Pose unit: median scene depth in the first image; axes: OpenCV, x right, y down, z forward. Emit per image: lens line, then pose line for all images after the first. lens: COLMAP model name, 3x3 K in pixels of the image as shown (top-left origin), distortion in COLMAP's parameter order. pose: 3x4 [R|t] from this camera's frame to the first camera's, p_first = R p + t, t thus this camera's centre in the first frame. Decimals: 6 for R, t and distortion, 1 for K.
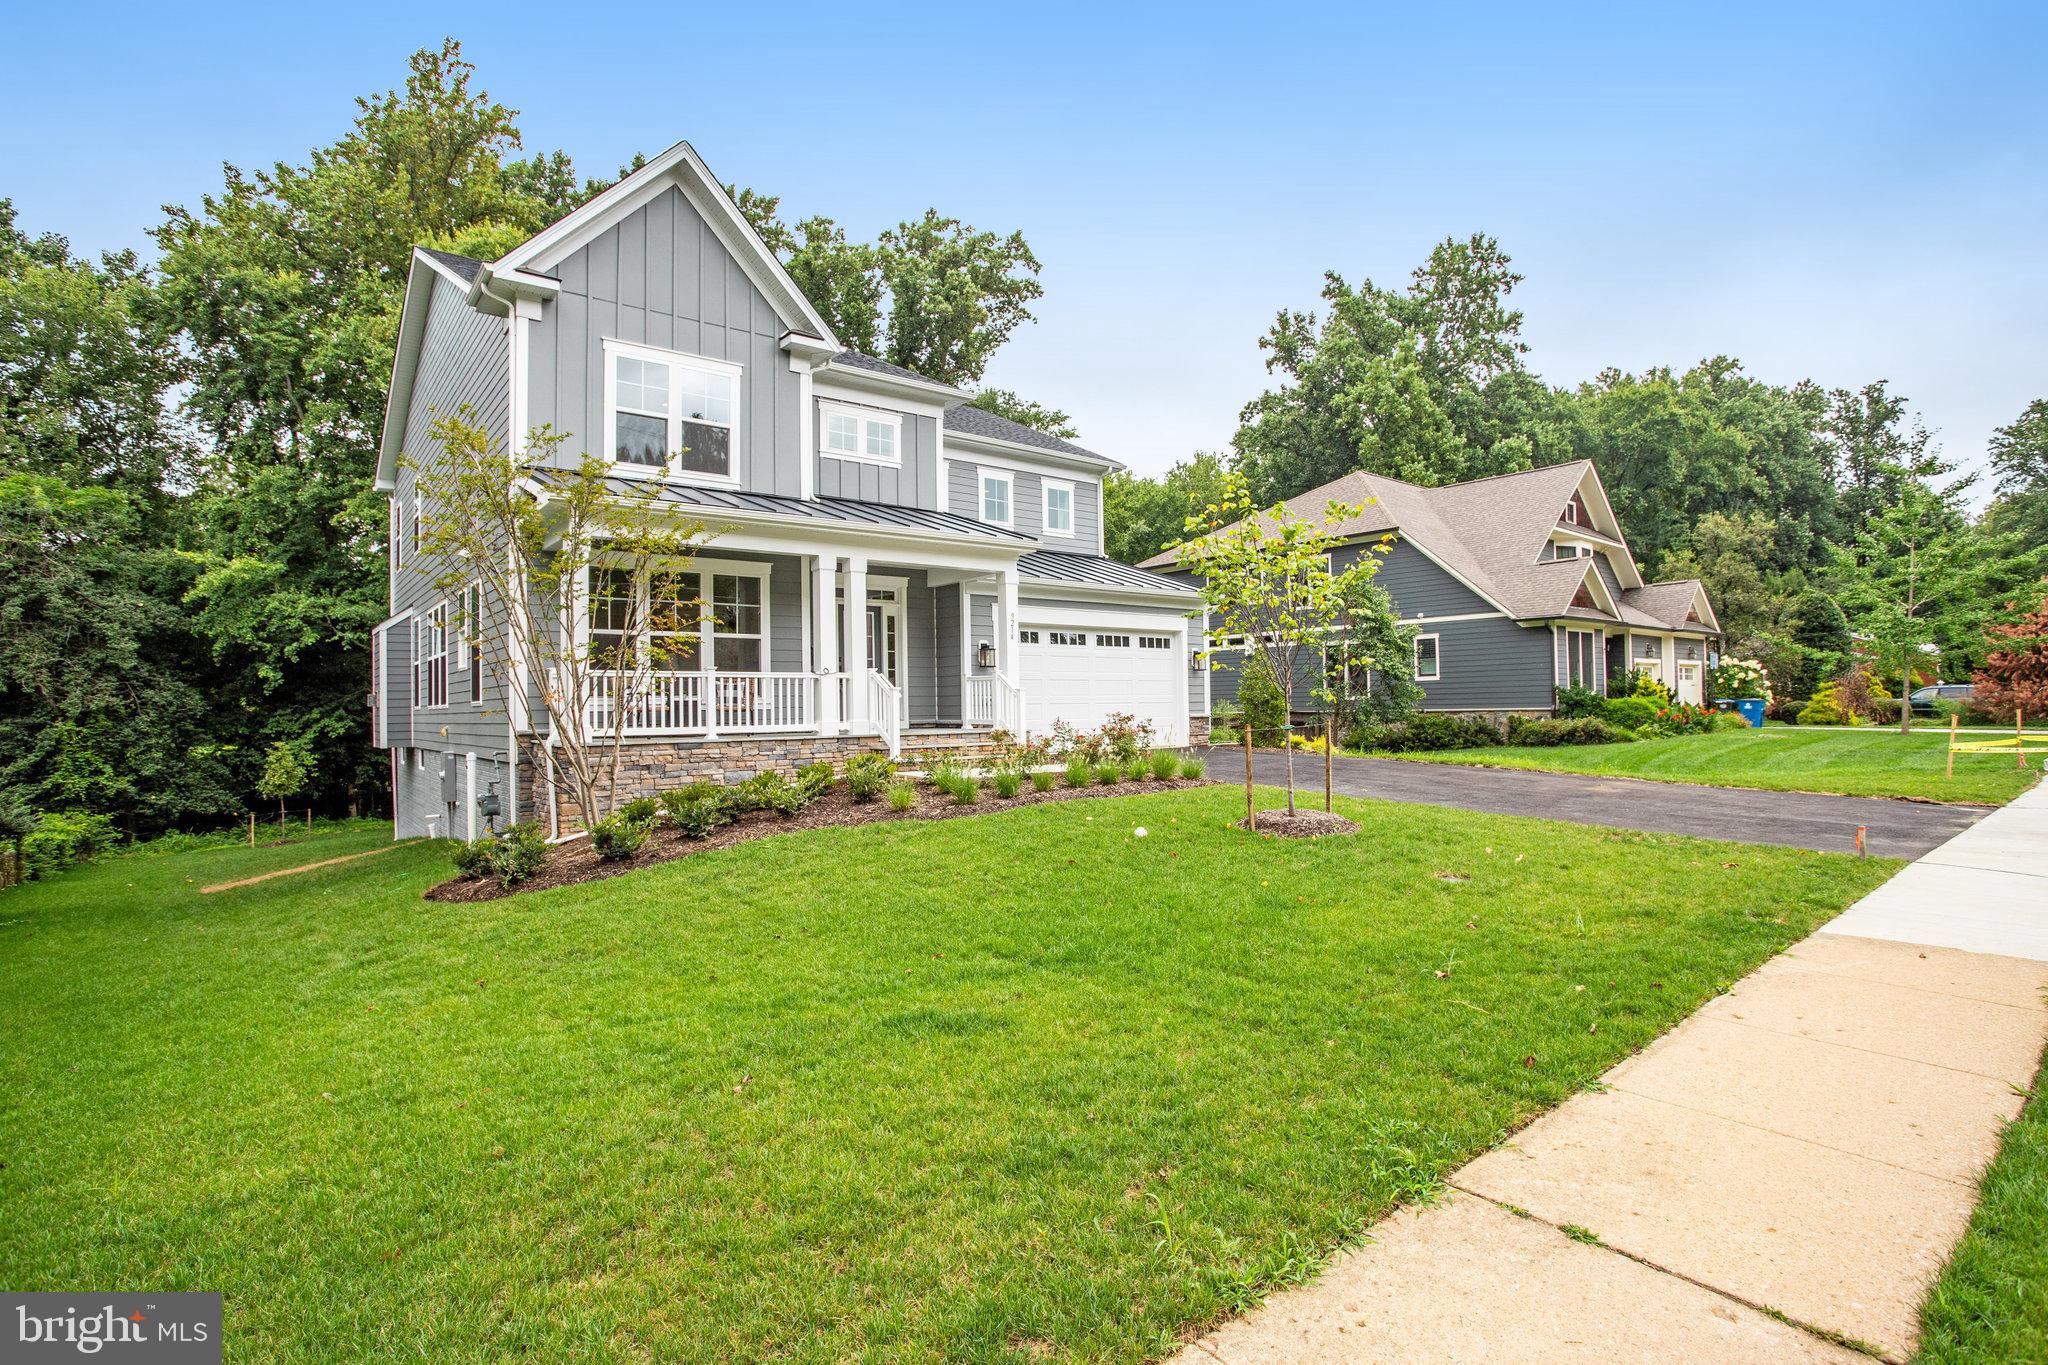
lens RADIAL K [[1003.0, 0, 1029.0], [0, 1003.0, 681.4], [0, 0, 1]] dist [-0.083629, 0.035348]
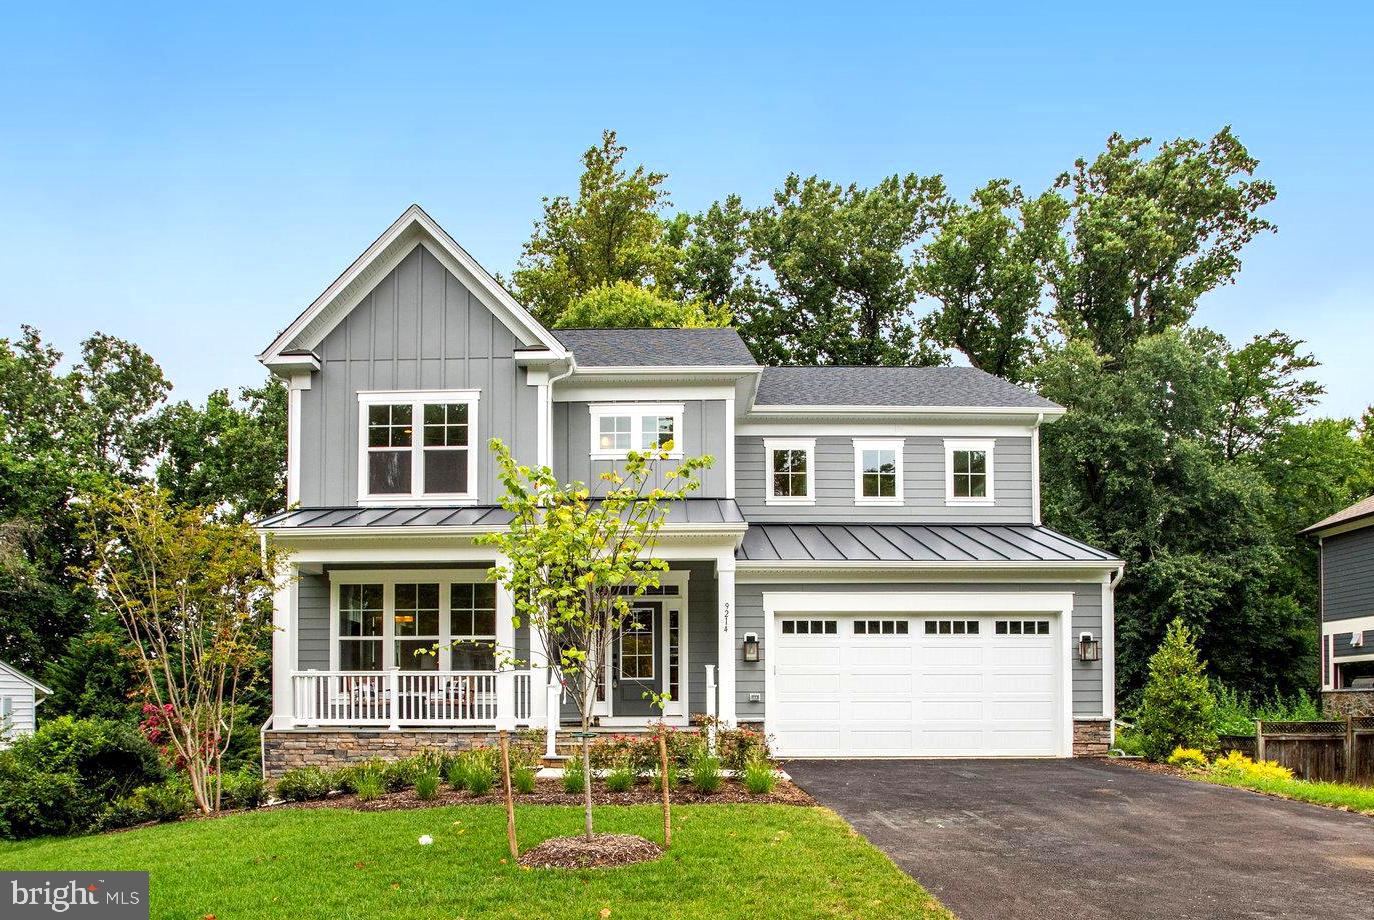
lens RADIAL K [[1013.1, 0, 658.8], [0, 1013.1, 683.8], [0, 0, 1]] dist [-0.088737, 0.045087]
pose [[0.768013, -0.001347, -0.640433, 0.276898], [0.006714, 0.999960, 0.005948, -0.000018], [0.640399, -0.008868, 0.767991, 0.131071]]
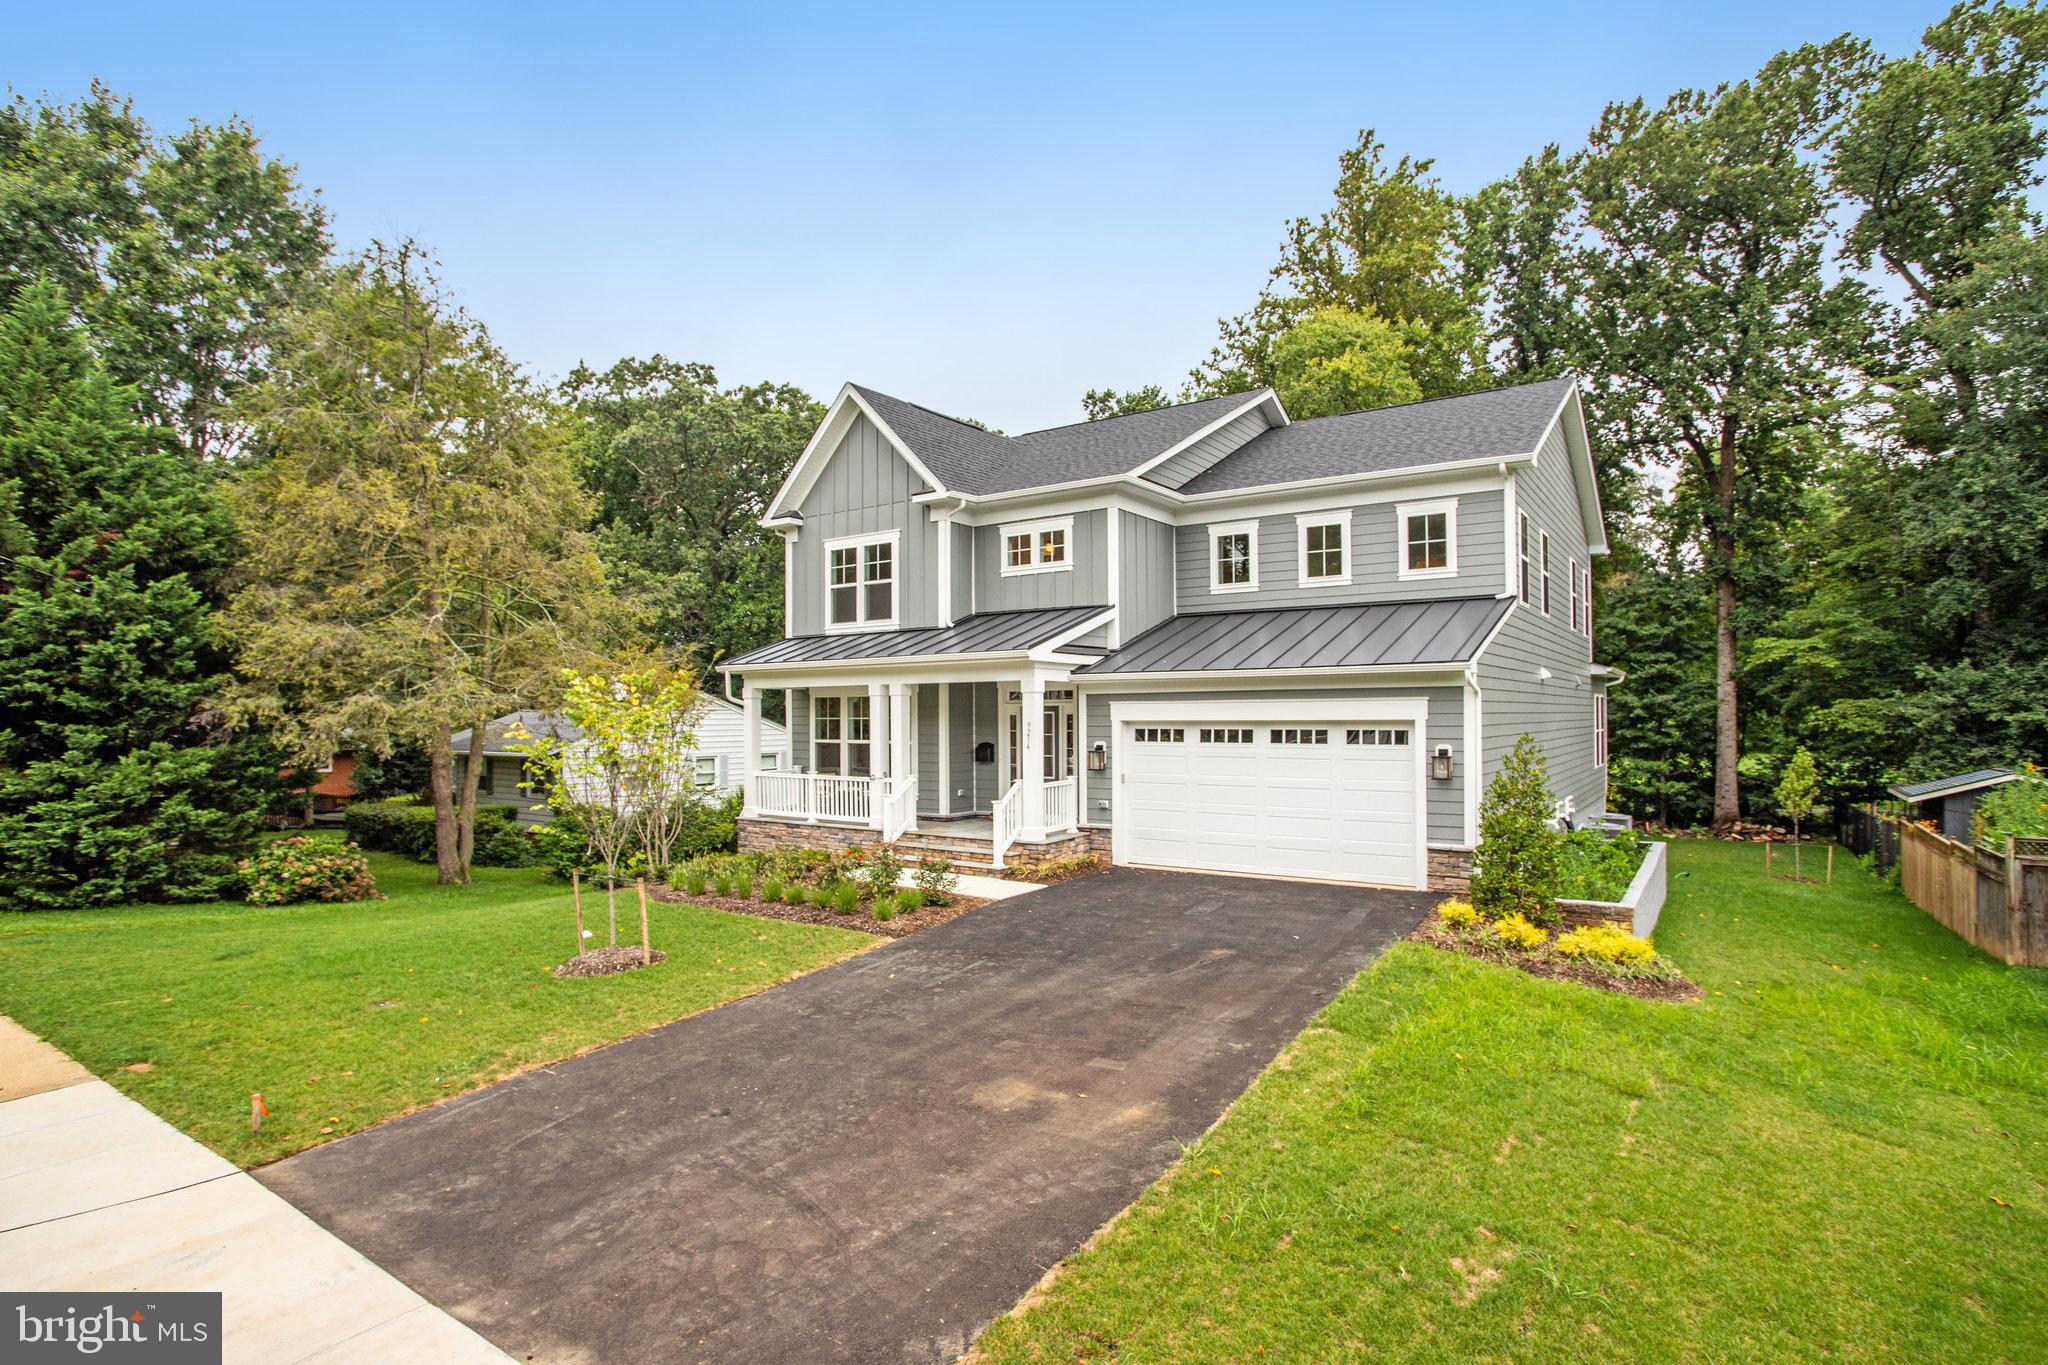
lens RADIAL K [[1031.5, 0, 1001.1], [0, 1031.5, 707.2], [0, 0, 1]] dist [-0.083599, 0.040340]
pose [[0.269401, 0.004600, -0.963017, 0.496080], [0.025517, 0.999603, 0.011913, -0.049761], [0.962690, -0.027783, 0.269177, 0.368463]]
